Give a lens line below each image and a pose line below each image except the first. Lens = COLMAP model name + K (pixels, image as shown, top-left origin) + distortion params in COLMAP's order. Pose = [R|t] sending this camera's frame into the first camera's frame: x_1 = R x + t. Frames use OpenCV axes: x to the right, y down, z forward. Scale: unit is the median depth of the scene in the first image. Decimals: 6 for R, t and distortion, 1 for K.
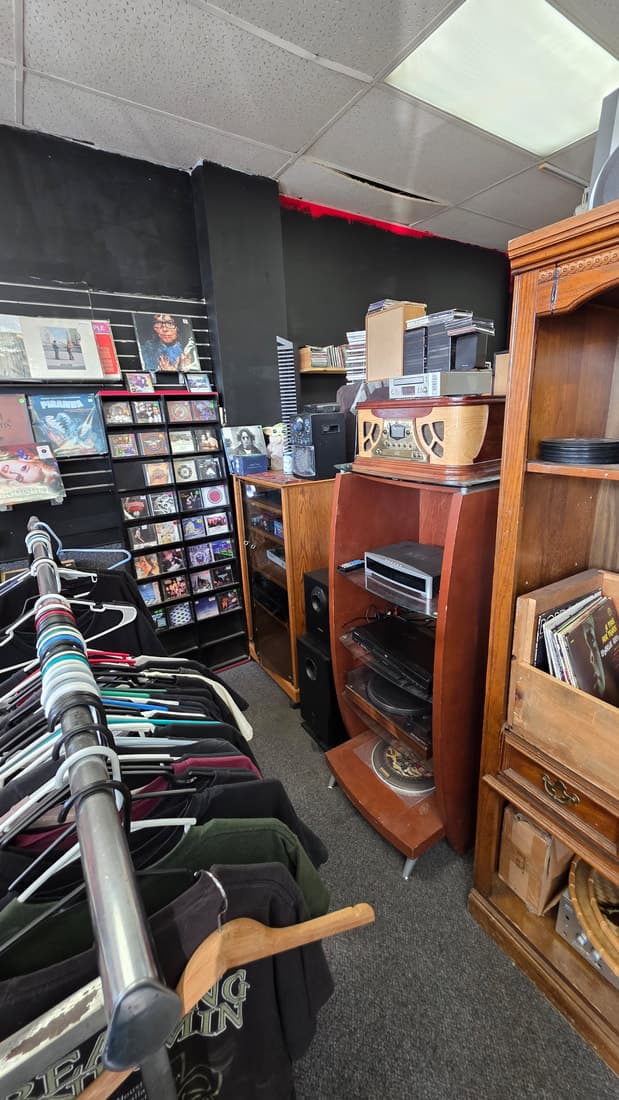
lens RADIAL K [[434.3, 0, 323.3], [0, 434.3, 532.2], [0, 0, 1]] dist [0.003674, 0.000184]
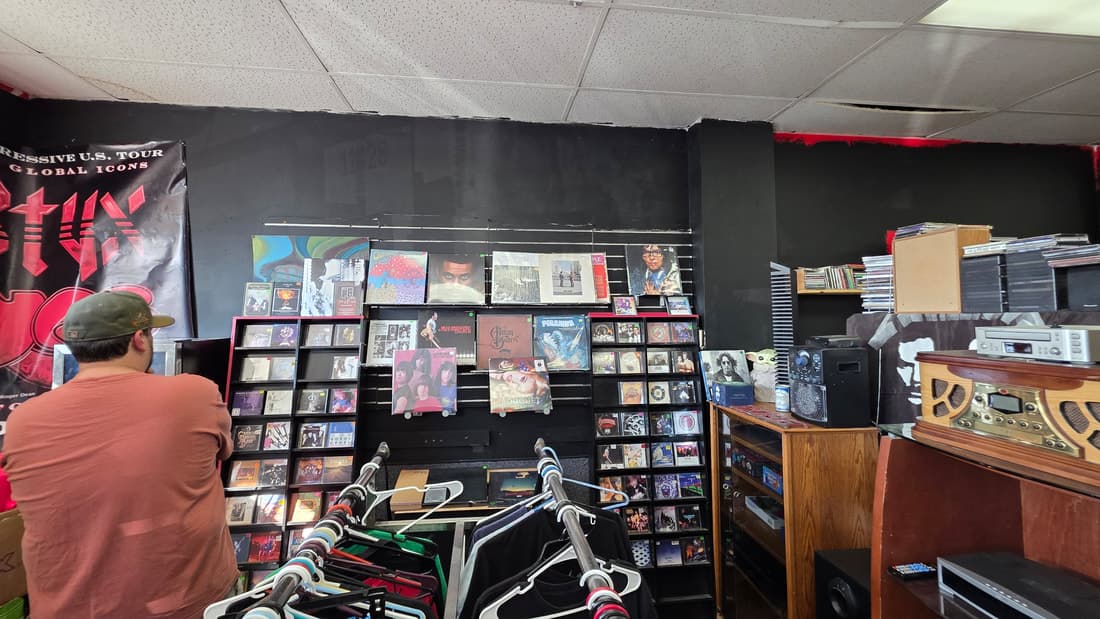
lens RADIAL K [[442.1, 0, 545.6], [0, 442.1, 298.7], [0, 0, 1]] dist [0.003160, 0.000268]
pose [[0.891258, 0.015339, -0.453238, -0.108537], [-0.146884, 0.955317, -0.256506, -0.055362], [0.429051, 0.295187, 0.853686, -0.012426]]
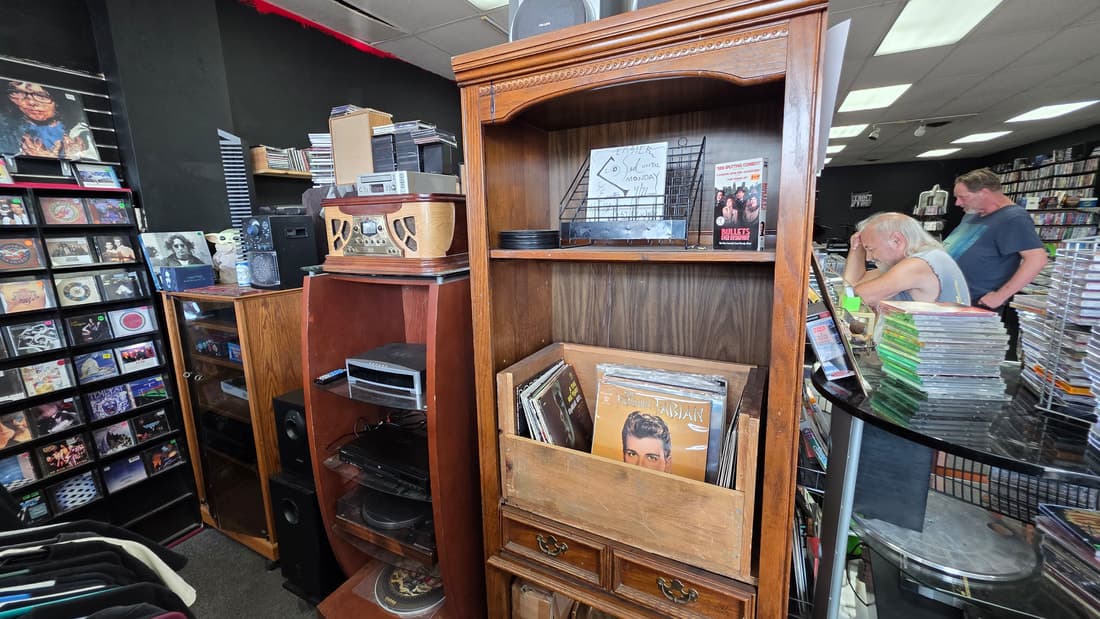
lens RADIAL K [[436.4, 0, 535.7], [0, 436.4, 300.9], [0, 0, 1]] dist [0.002349, 0.000188]
pose [[0.878825, -0.068953, 0.472135, 0.014803], [0.120321, 0.989551, -0.079444, 0.032462], [-0.461724, 0.126625, 0.877939, -0.009989]]
